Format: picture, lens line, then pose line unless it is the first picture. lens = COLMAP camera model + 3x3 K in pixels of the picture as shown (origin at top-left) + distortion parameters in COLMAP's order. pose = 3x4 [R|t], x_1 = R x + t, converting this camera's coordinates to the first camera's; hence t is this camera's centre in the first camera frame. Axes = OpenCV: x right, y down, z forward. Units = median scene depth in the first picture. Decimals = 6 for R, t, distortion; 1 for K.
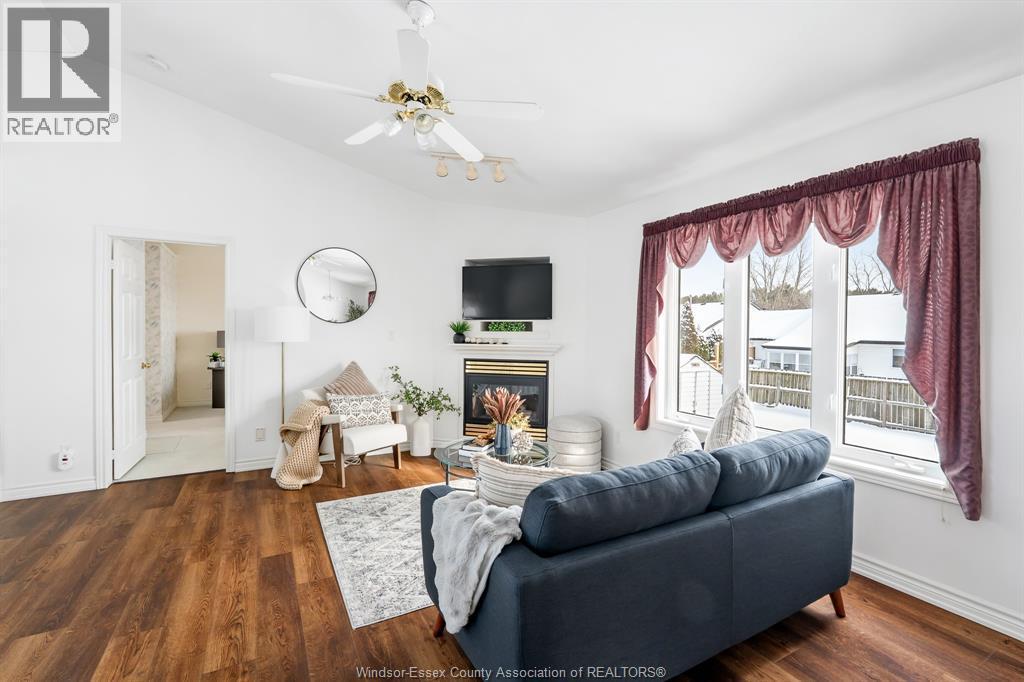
lens RADIAL K [[455.2, 0, 512.0], [0, 455.2, 341.0], [0, 0, 1]] dist [-0.002365, 0.000124]
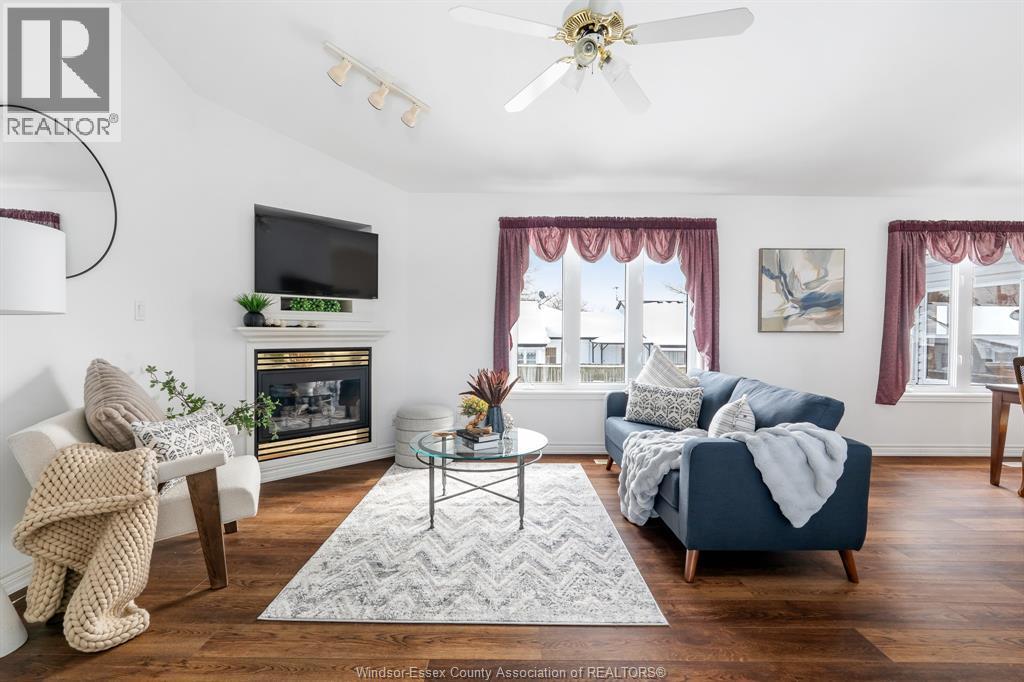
lens RADIAL K [[455.2, 0, 512.0], [0, 455.2, 341.0], [0, 0, 1]] dist [-0.002365, 0.000124]
pose [[0.486686, -0.020446, 0.873338, -0.641610], [0.020178, 0.999722, 0.012160, 0.031864], [-0.873344, 0.011704, 0.486964, 0.420015]]
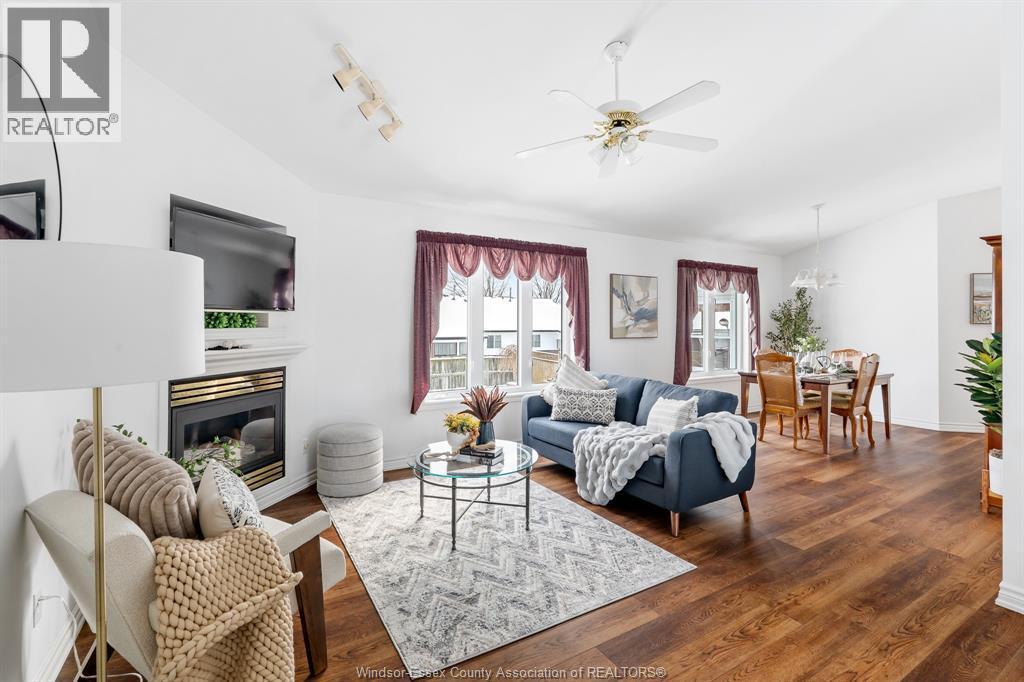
lens RADIAL K [[463.6, 0, 509.6], [0, 463.6, 321.9], [0, 0, 1]] dist [-0.004030, -0.000109]
pose [[-0.027162, -0.004357, 0.999622, -0.814450], [0.022444, 0.999736, 0.004967, -0.029400], [-0.999379, 0.022571, -0.027057, 0.780205]]
